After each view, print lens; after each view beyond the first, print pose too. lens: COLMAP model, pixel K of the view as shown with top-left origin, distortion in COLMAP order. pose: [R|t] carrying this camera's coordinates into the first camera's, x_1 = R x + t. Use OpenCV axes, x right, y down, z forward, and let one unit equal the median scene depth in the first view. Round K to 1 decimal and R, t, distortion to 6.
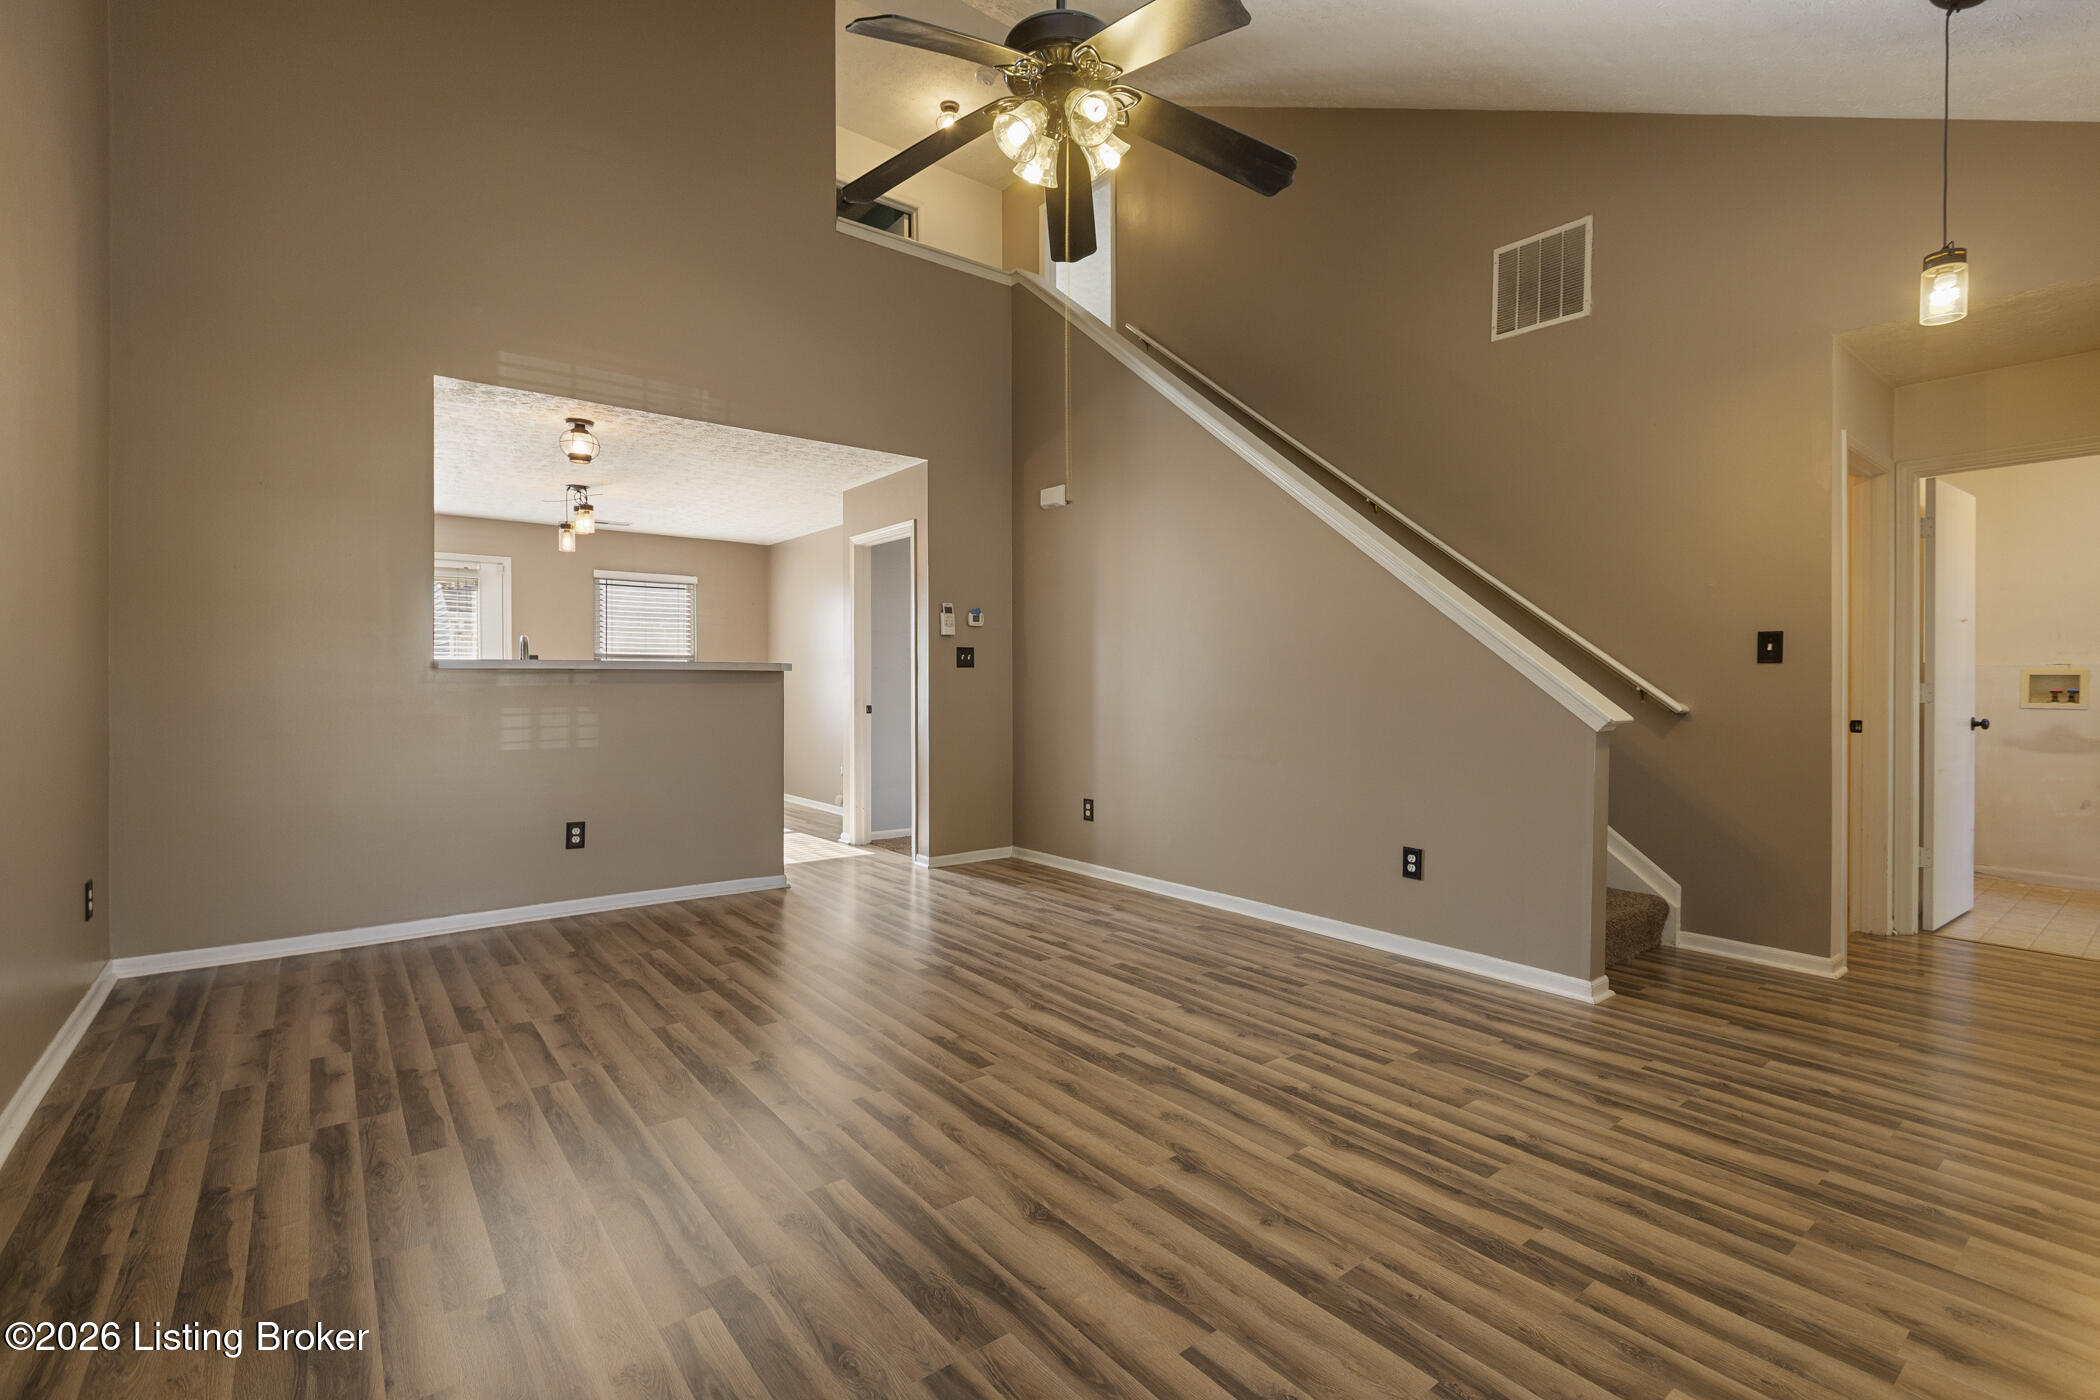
lens RADIAL K [[937.1, 0, 1035.6], [0, 937.1, 686.2], [0, 0, 1]] dist [-0.006067, 0.000010]
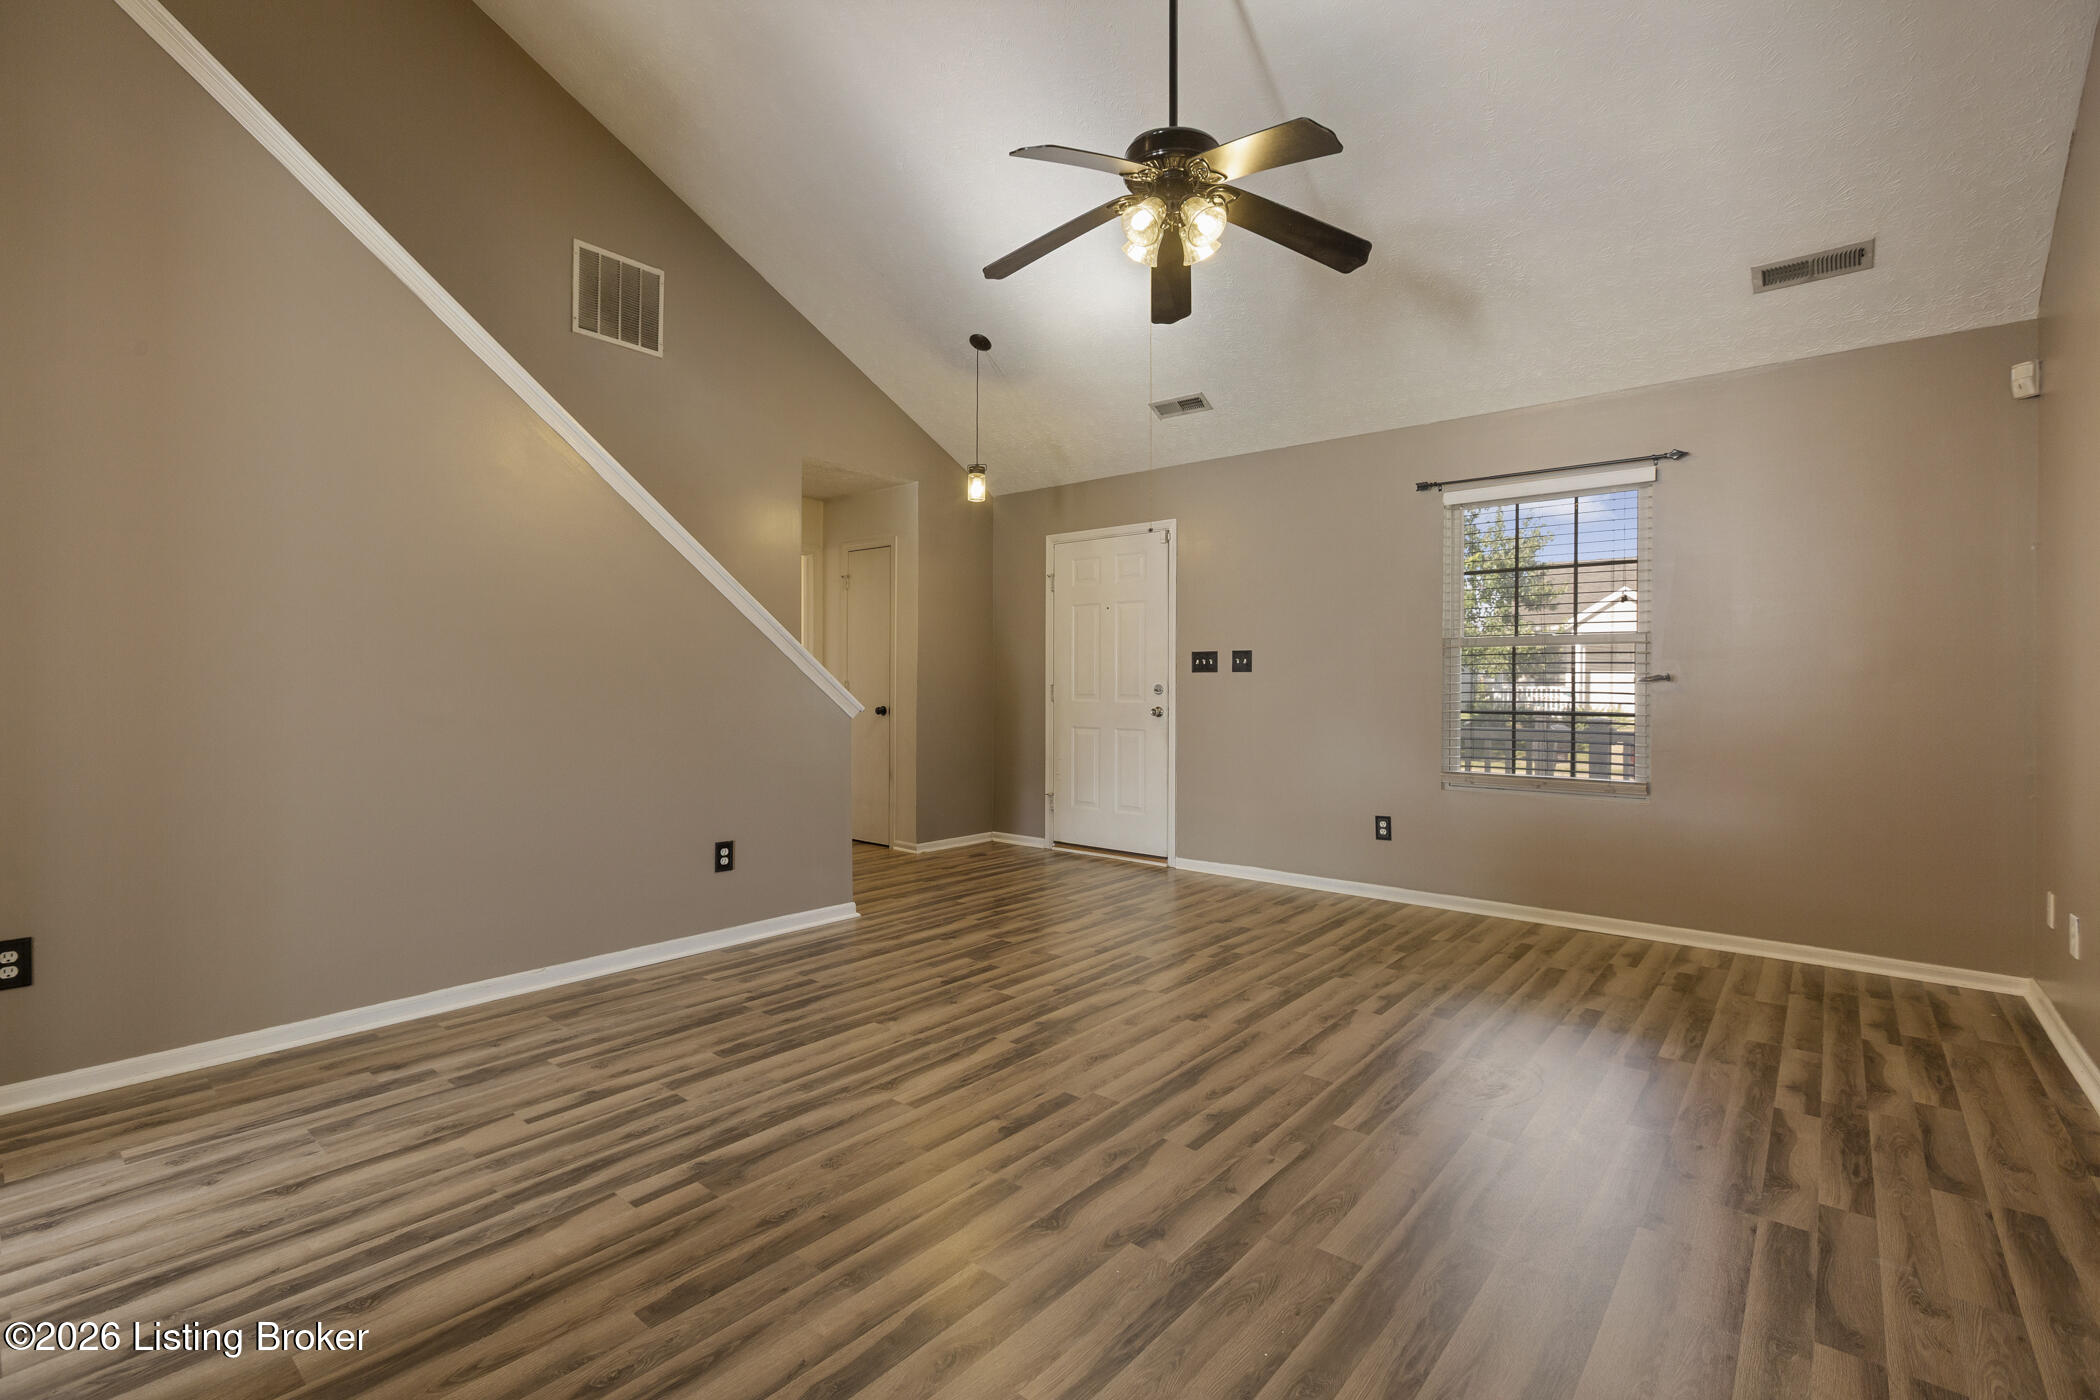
lens RADIAL K [[937.1, 0, 1028.9], [0, 937.1, 701.9], [0, 0, 1]] dist [-0.006067, 0.000010]
pose [[-0.196947, -0.025247, 0.980089, -0.705146], [0.000209, 0.999667, 0.025793, -0.010430], [-0.980414, 0.005285, -0.196876, 0.903289]]
